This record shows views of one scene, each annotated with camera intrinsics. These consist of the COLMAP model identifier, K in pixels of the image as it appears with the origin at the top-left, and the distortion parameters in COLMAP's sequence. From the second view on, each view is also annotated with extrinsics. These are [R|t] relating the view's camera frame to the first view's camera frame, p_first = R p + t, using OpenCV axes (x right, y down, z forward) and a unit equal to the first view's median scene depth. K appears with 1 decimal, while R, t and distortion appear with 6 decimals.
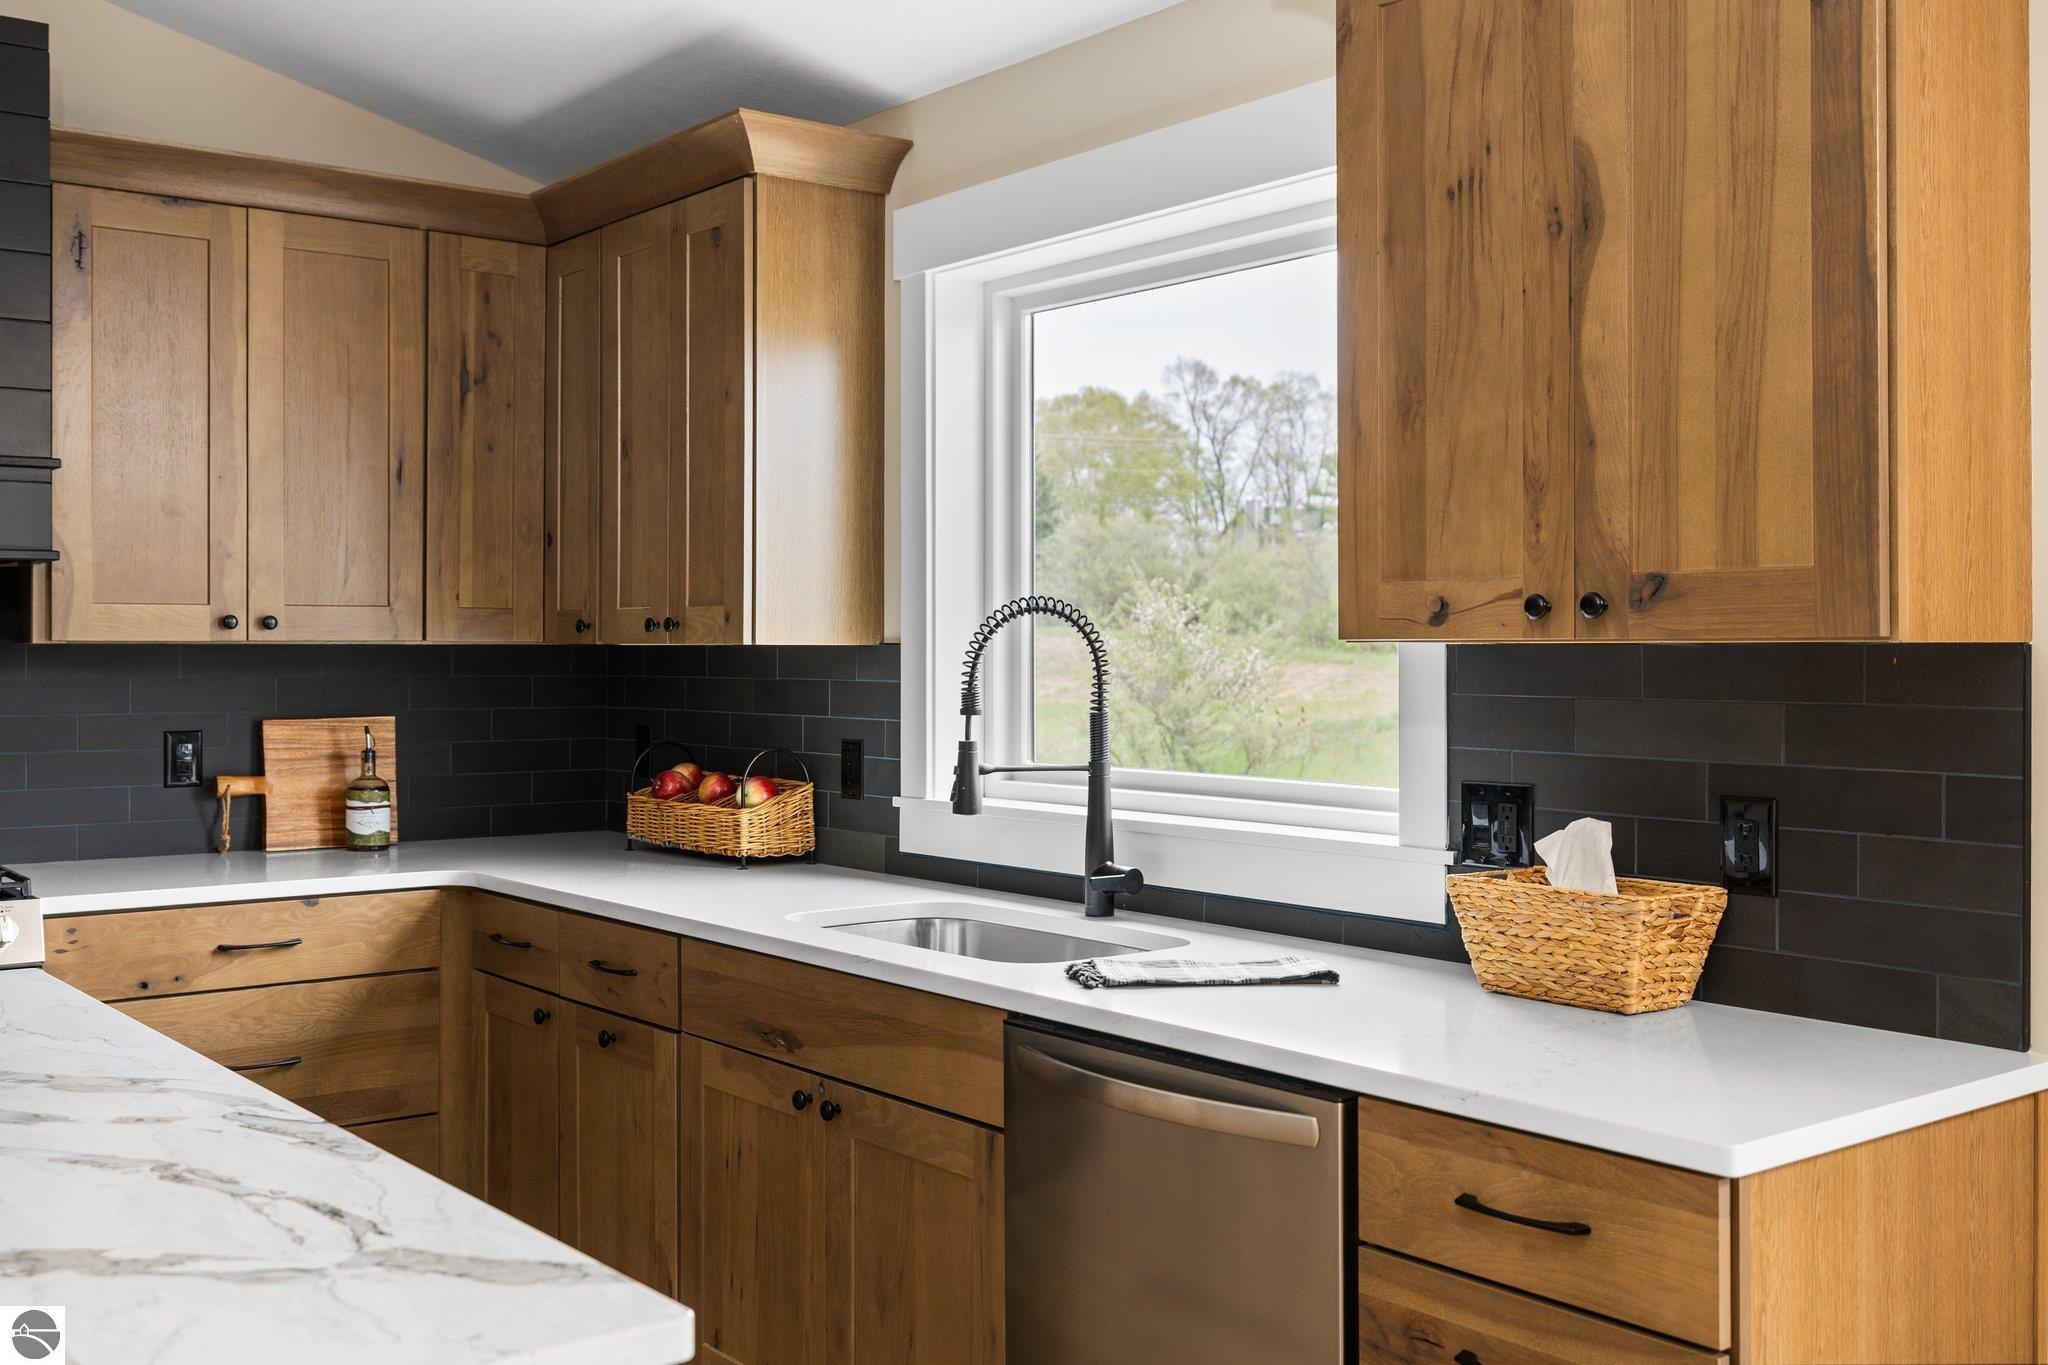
lens RADIAL K [[2008.9, 0, 1018.6], [0, 2008.9, 645.2], [0, 0, 1]] dist [-0.003744, 0.002061]
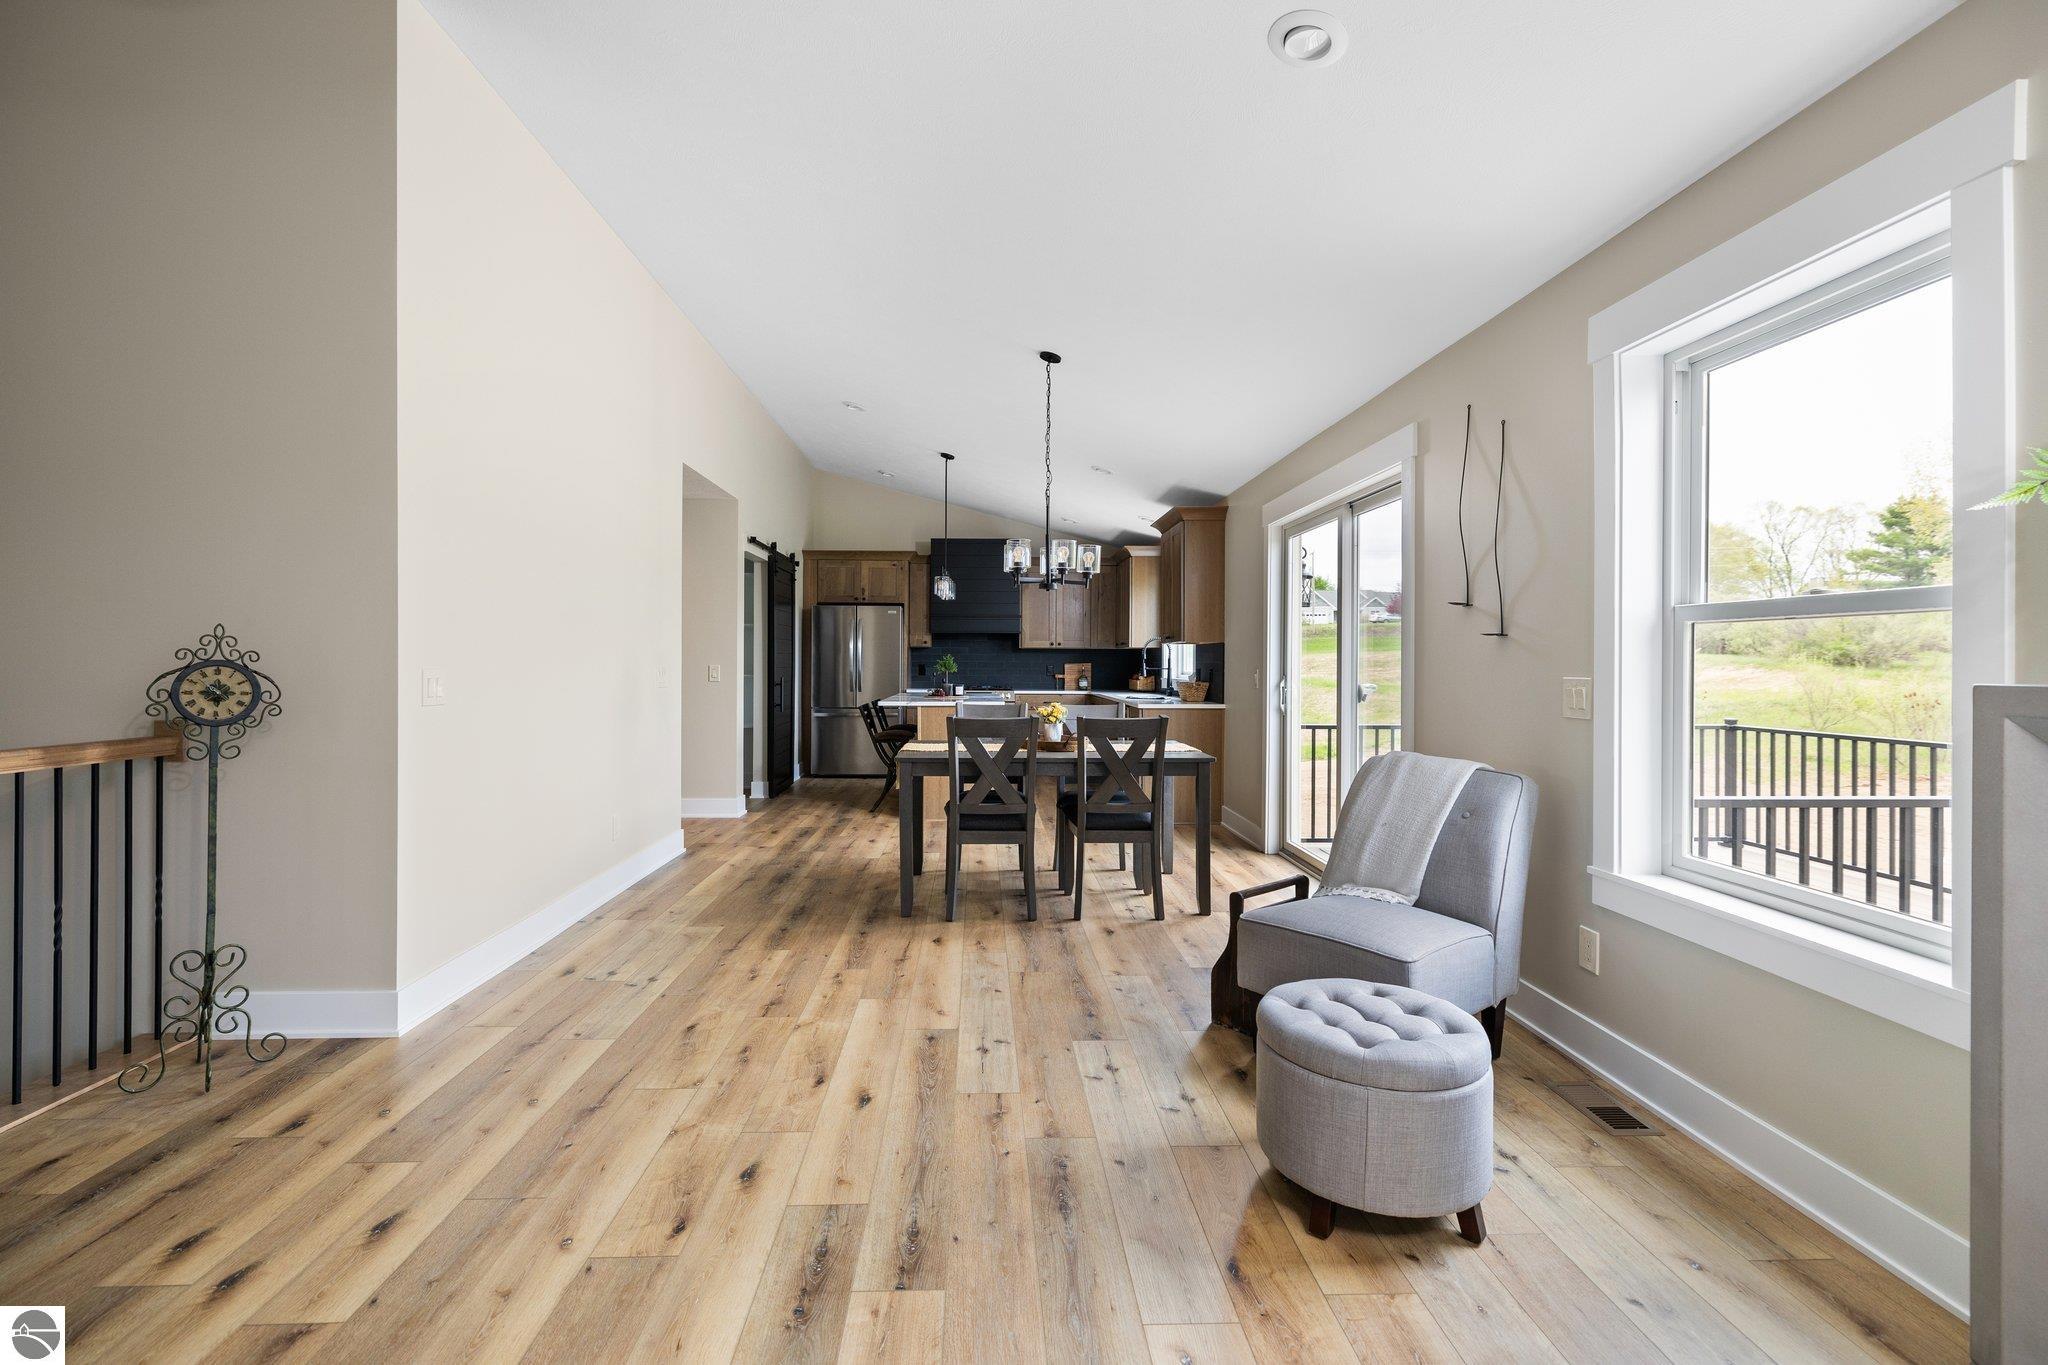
lens RADIAL K [[891.5, 0, 1012.4], [0, 891.5, 663.2], [0, 0, 1]] dist [0.002719, 0.000659]
pose [[0.809459, 0.005902, -0.587147, 0.954844], [-0.004579, 0.999983, 0.003738, 0.032835], [0.587159, -0.000337, 0.809472, -1.025649]]
